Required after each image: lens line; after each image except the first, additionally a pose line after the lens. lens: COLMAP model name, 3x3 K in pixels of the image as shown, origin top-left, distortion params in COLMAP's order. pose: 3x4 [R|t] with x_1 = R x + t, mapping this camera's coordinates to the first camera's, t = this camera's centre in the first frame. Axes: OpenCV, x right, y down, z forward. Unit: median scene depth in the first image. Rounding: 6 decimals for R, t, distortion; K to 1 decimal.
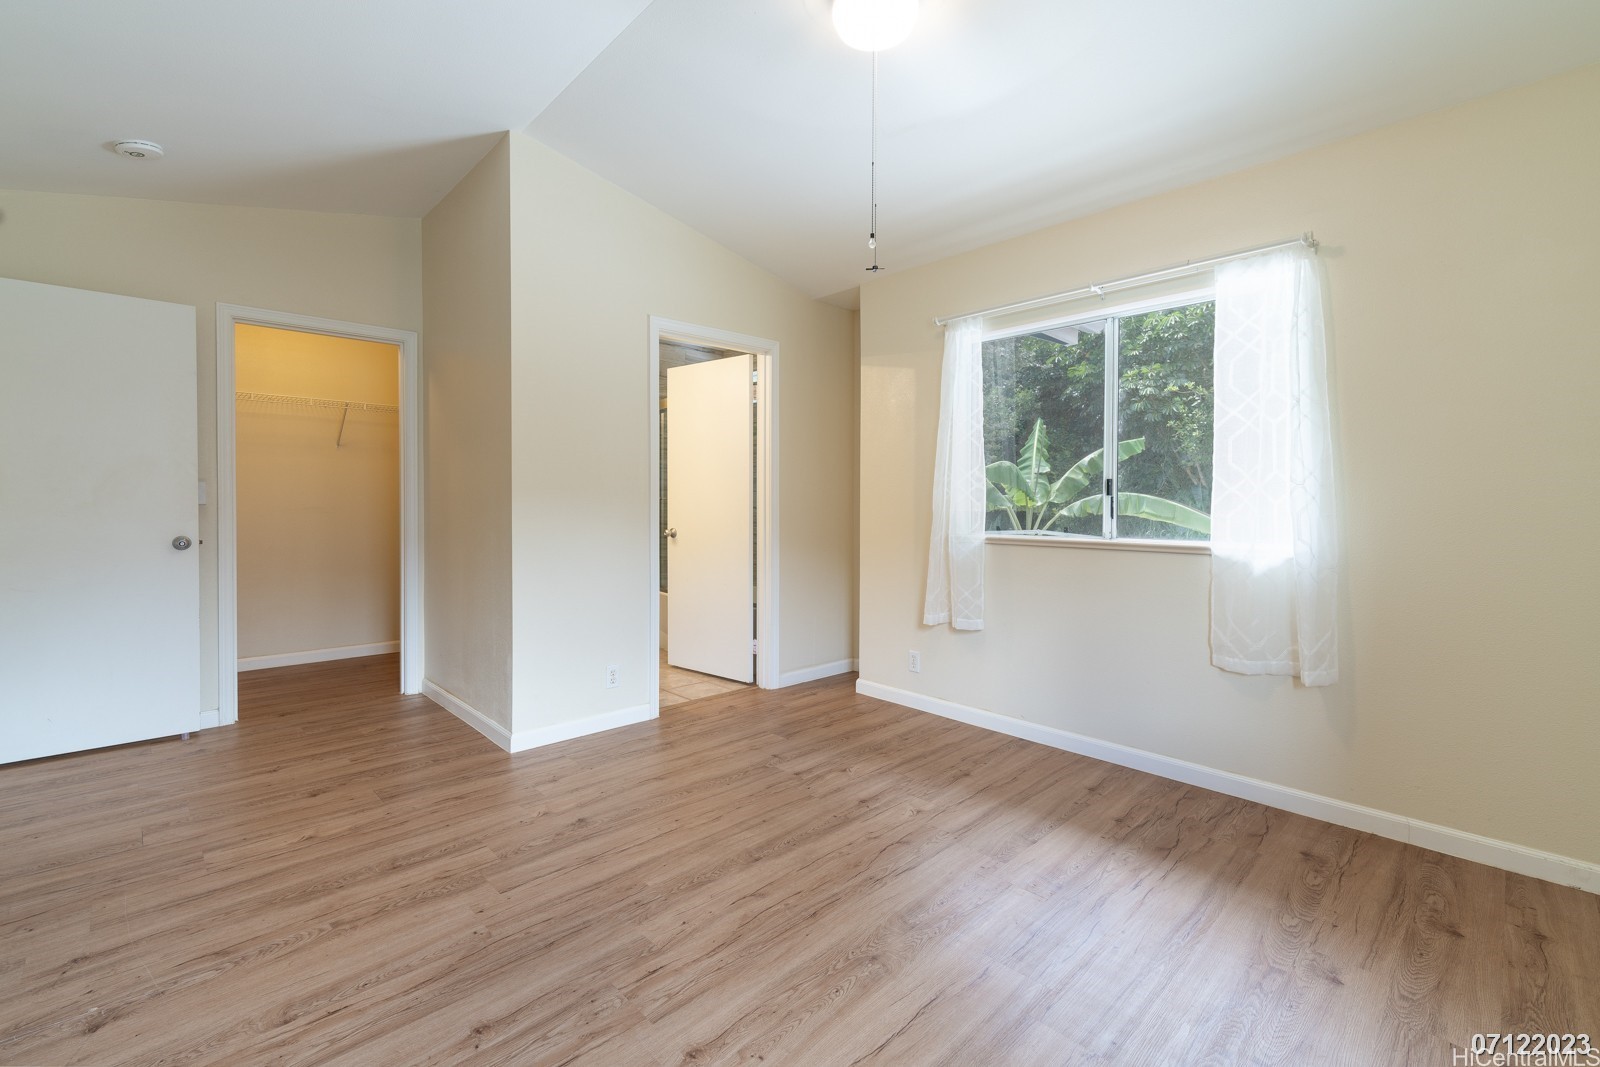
lens RADIAL K [[683.7, 0, 786.3], [0, 683.7, 507.3], [0, 0, 1]] dist [0.001386, 0.000238]
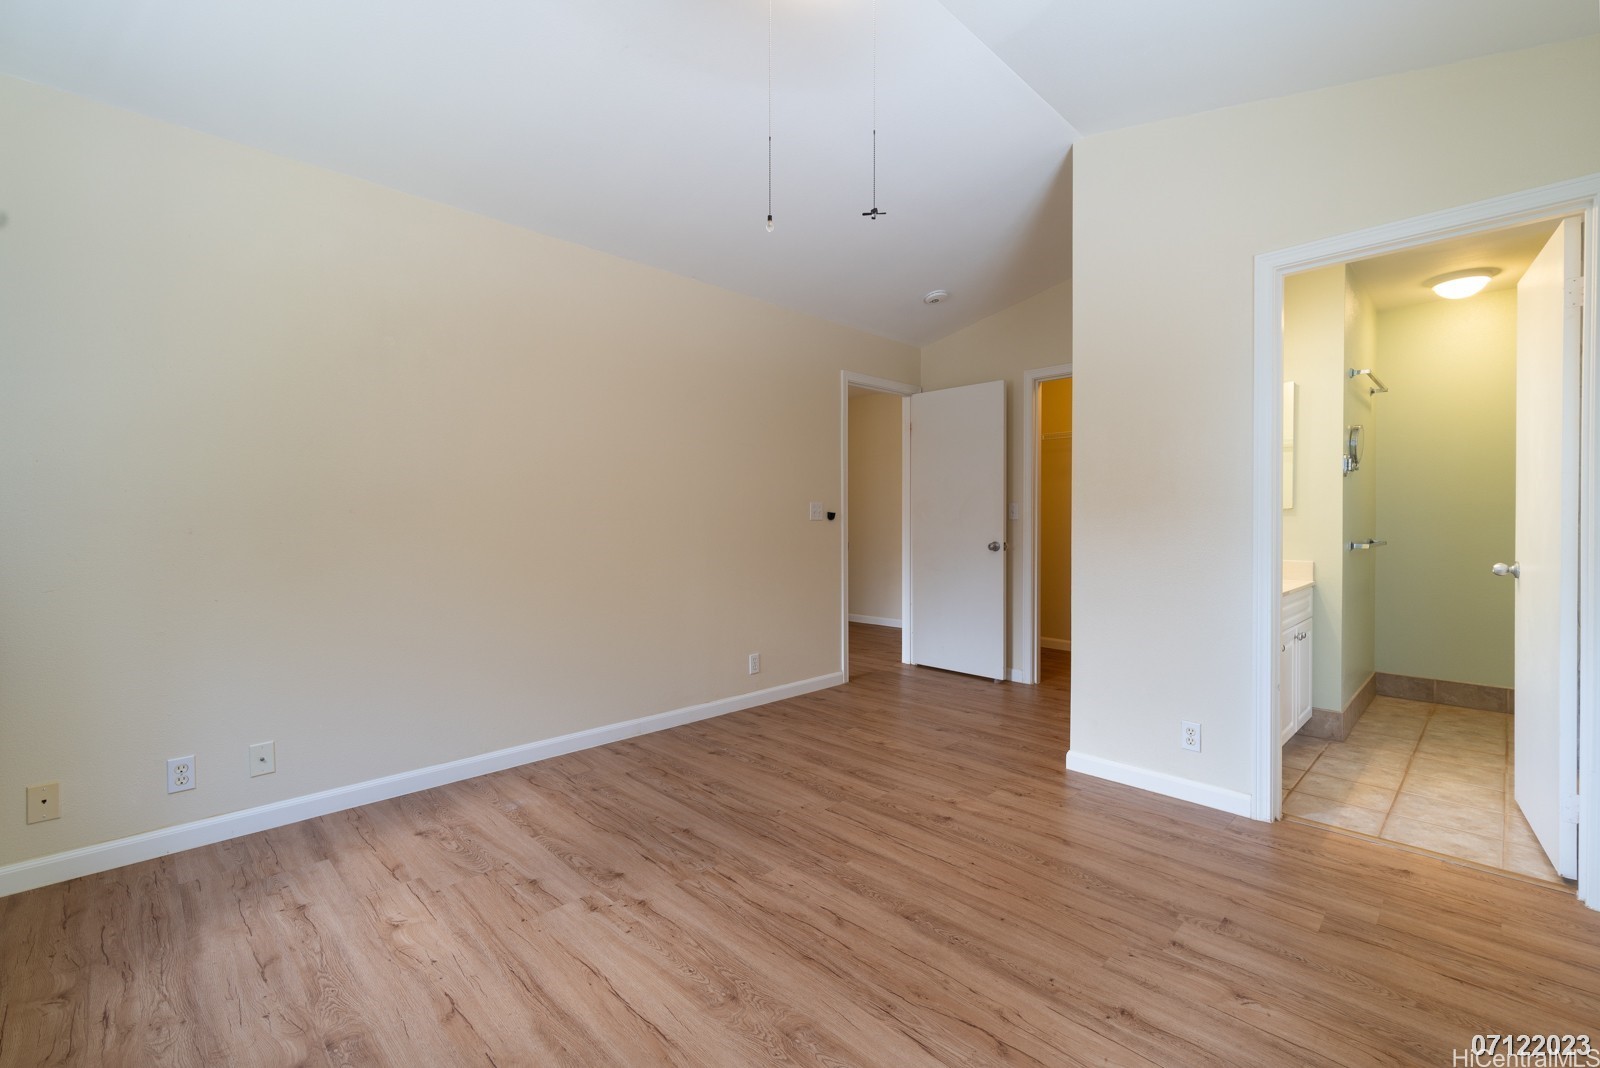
lens RADIAL K [[683.7, 0, 797.5], [0, 683.7, 523.6], [0, 0, 1]] dist [0.001386, 0.000238]
pose [[0.031466, 0.004616, -0.999494, 0.819245], [-0.007738, 0.999960, 0.004374, 0.000736], [0.999475, 0.007596, 0.031501, 0.806227]]
